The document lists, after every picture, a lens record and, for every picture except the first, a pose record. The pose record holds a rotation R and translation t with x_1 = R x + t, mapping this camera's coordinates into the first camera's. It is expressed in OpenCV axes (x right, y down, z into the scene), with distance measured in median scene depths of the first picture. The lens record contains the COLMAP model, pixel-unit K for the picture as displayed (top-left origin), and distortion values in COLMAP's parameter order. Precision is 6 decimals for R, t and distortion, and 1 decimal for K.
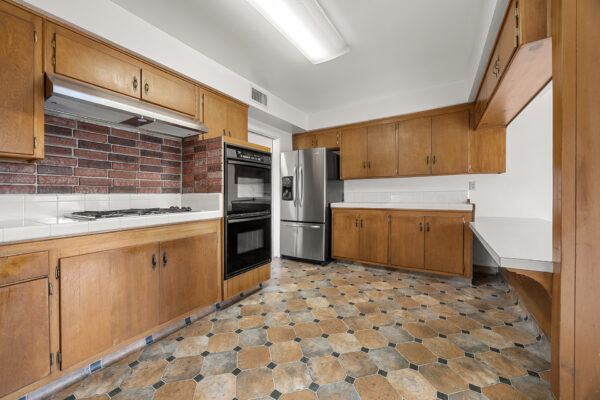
lens RADIAL K [[230.2, 0, 295.8], [0, 230.2, 195.7], [0, 0, 1]] dist [-0.005644, 0.001093]
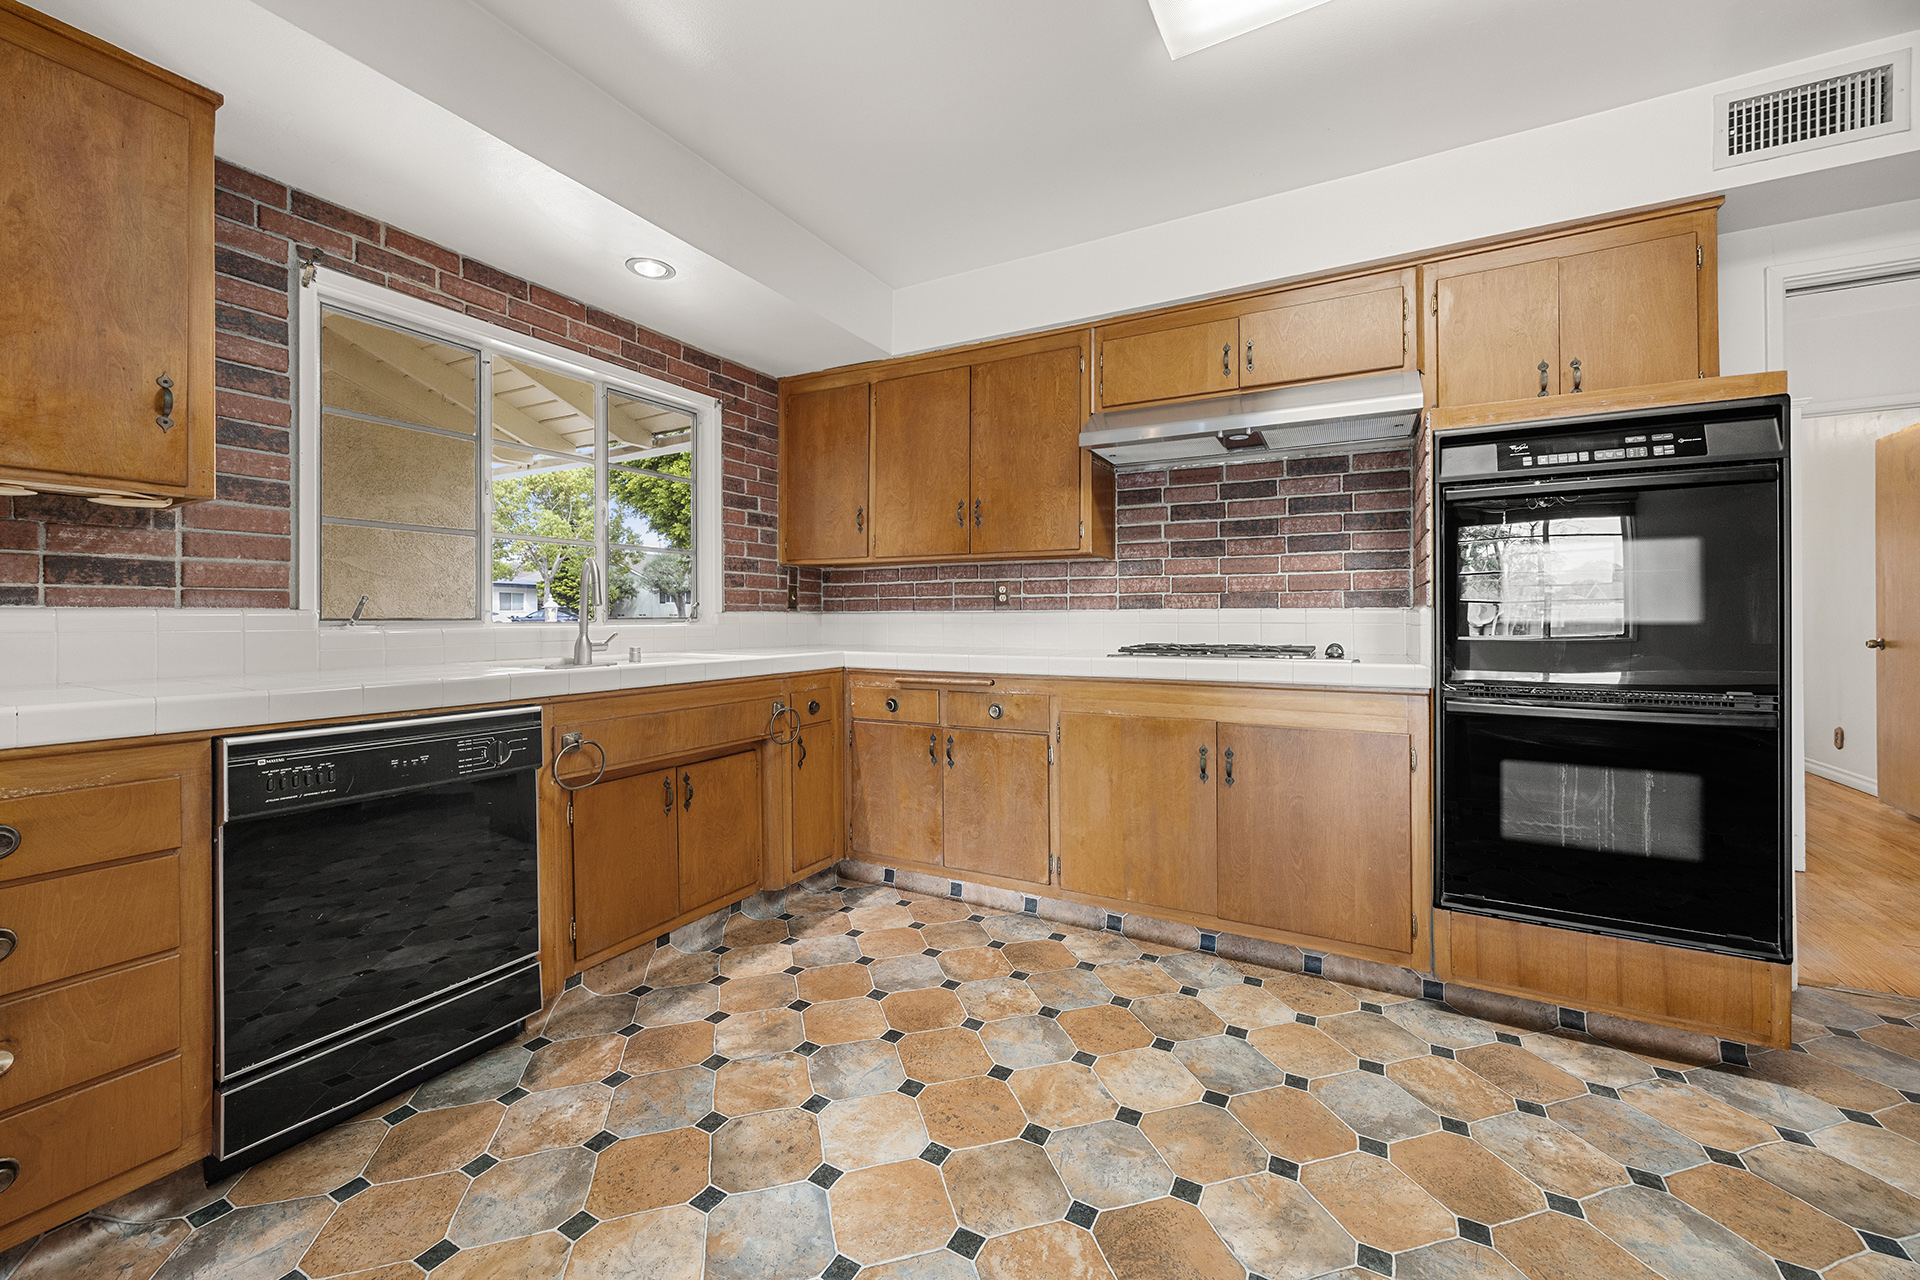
lens RADIAL K [[736.6, 0, 967.5], [0, 736.6, 614.6], [0, 0, 1]] dist [-0.005644, 0.001093]
pose [[0.071816, 0.008262, -0.997384, 0.673434], [-0.005723, 0.999953, 0.007871, -0.006416], [0.997401, 0.005143, 0.071860, 0.403946]]
